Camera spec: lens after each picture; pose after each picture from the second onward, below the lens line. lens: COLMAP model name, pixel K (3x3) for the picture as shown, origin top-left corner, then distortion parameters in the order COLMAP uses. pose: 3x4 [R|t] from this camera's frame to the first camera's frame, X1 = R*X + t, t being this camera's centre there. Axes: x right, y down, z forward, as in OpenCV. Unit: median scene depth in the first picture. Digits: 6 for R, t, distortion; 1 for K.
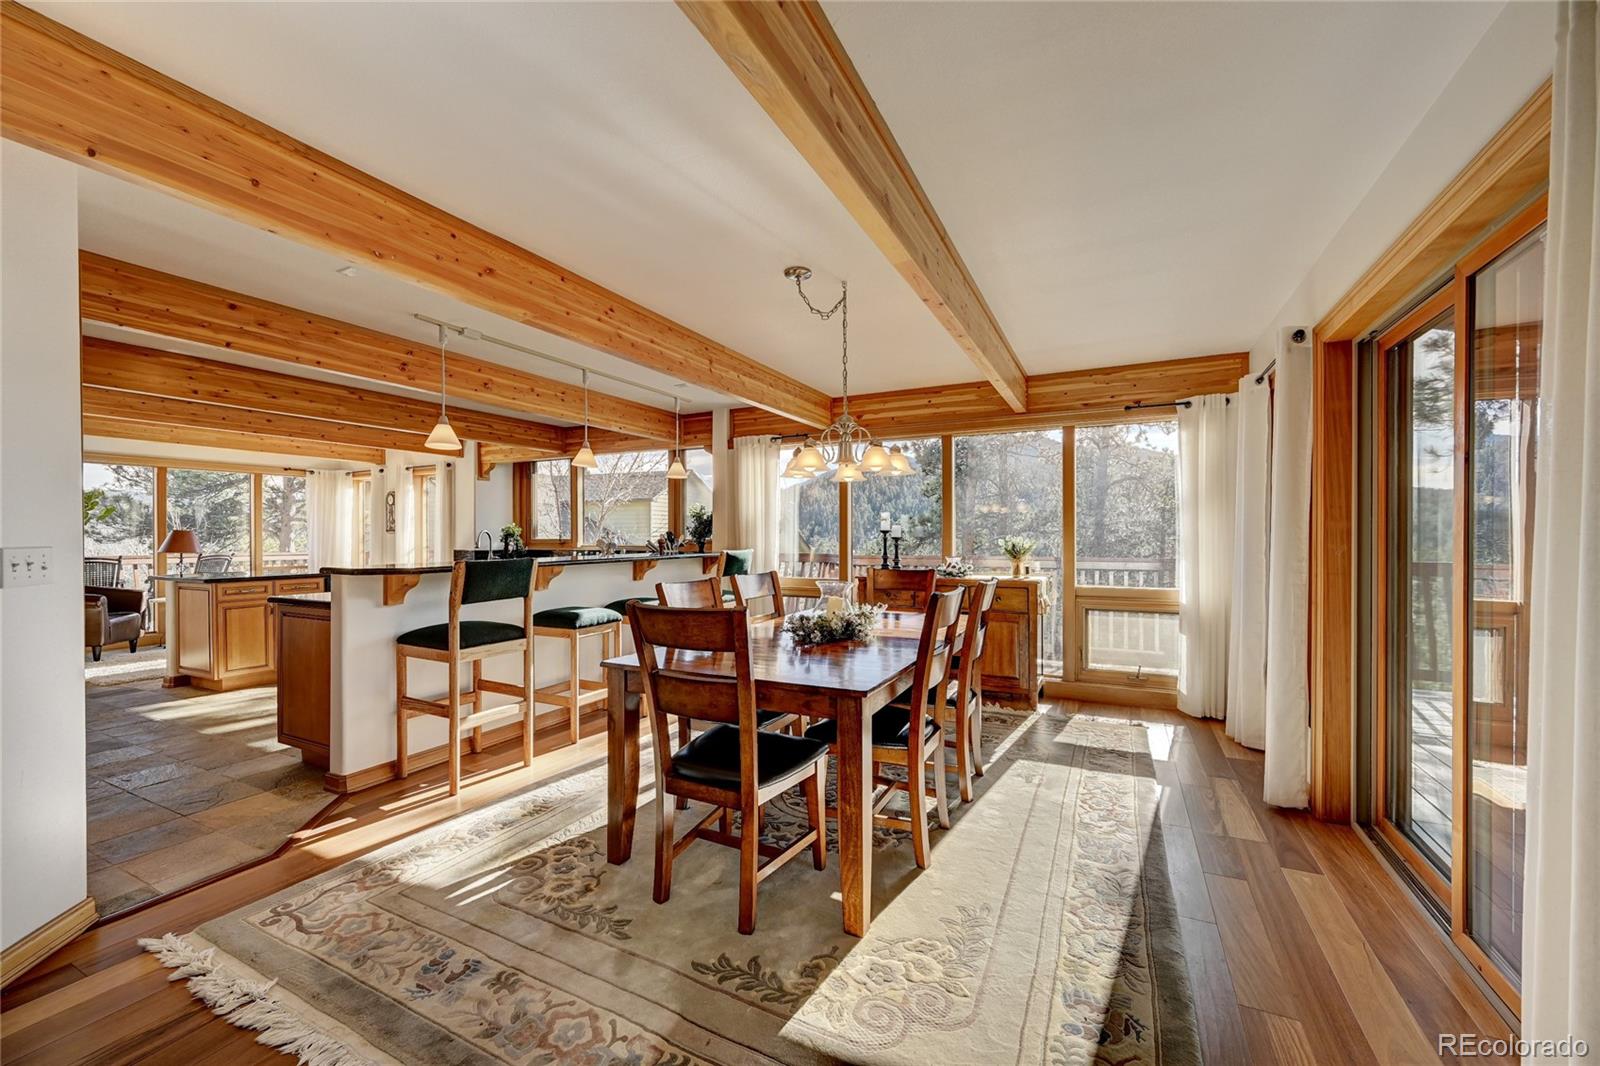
lens RADIAL K [[628.2, 0, 807.0], [0, 628.2, 534.5], [0, 0, 1]] dist [-0.002878, 0.000433]
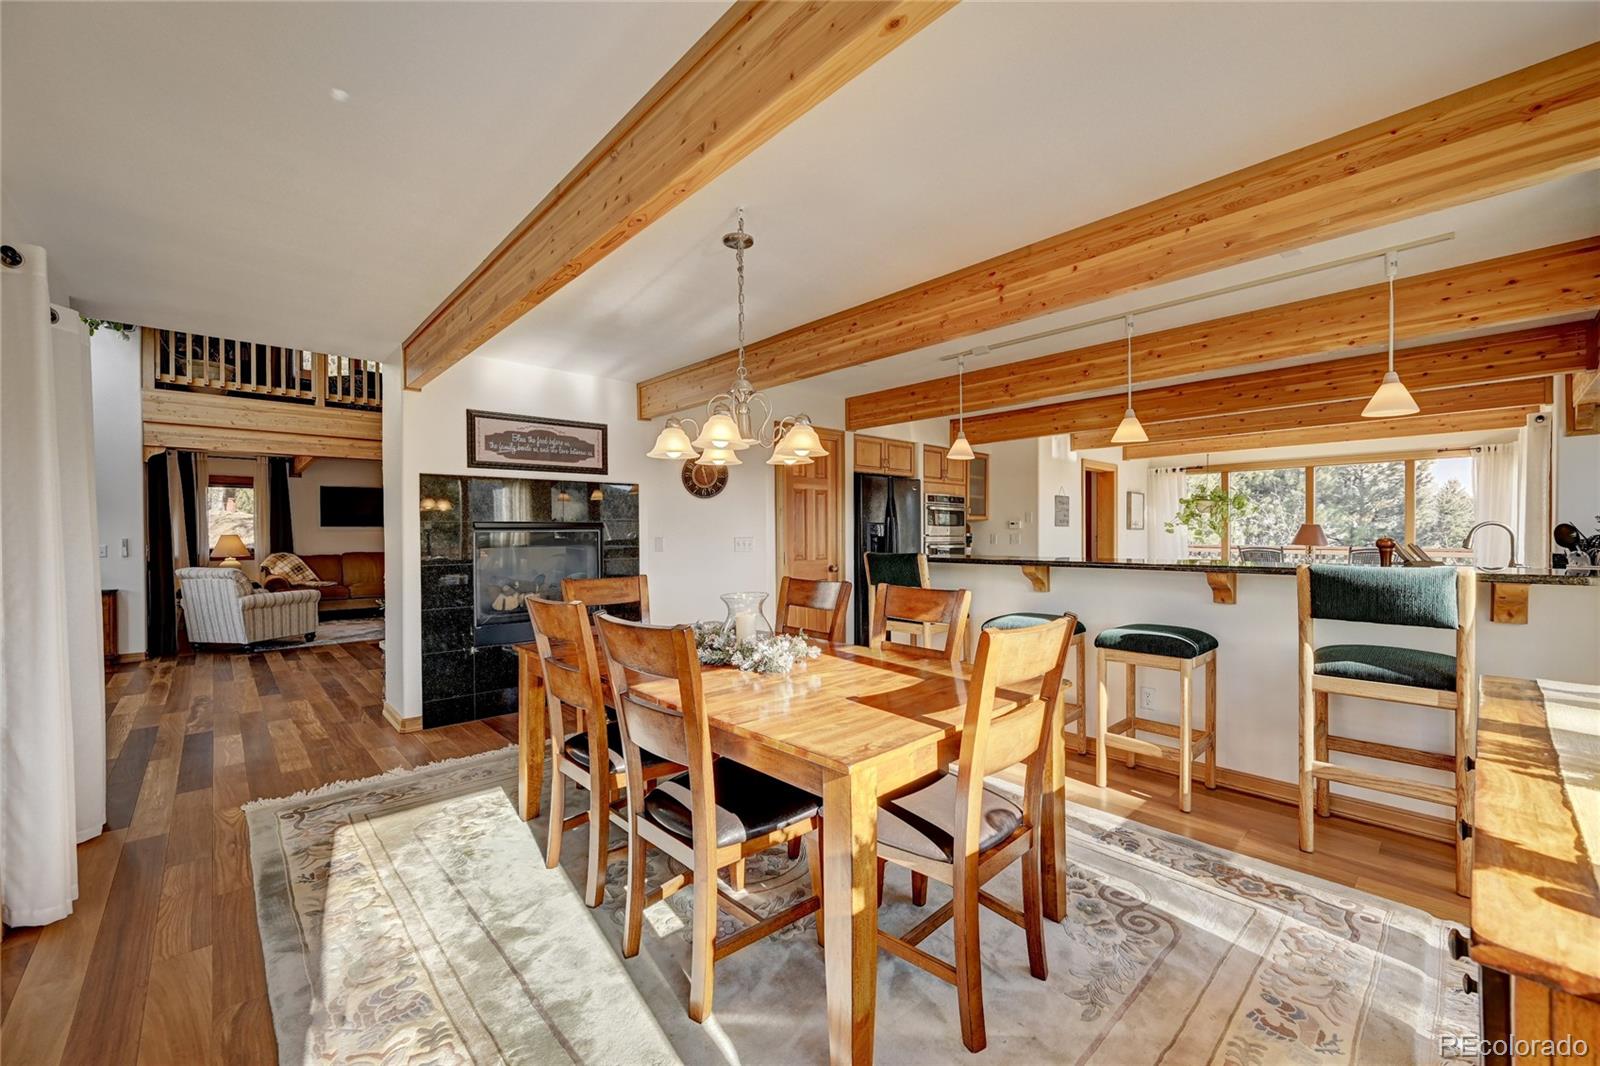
lens RADIAL K [[628.2, 0, 797.1], [0, 628.2, 529.5], [0, 0, 1]] dist [-0.002878, 0.000433]
pose [[-0.370006, 0.002448, -0.929026, 0.584226], [0.002799, 0.999995, 0.001520, -0.005211], [0.929025, -0.002038, -0.370011, 1.046835]]
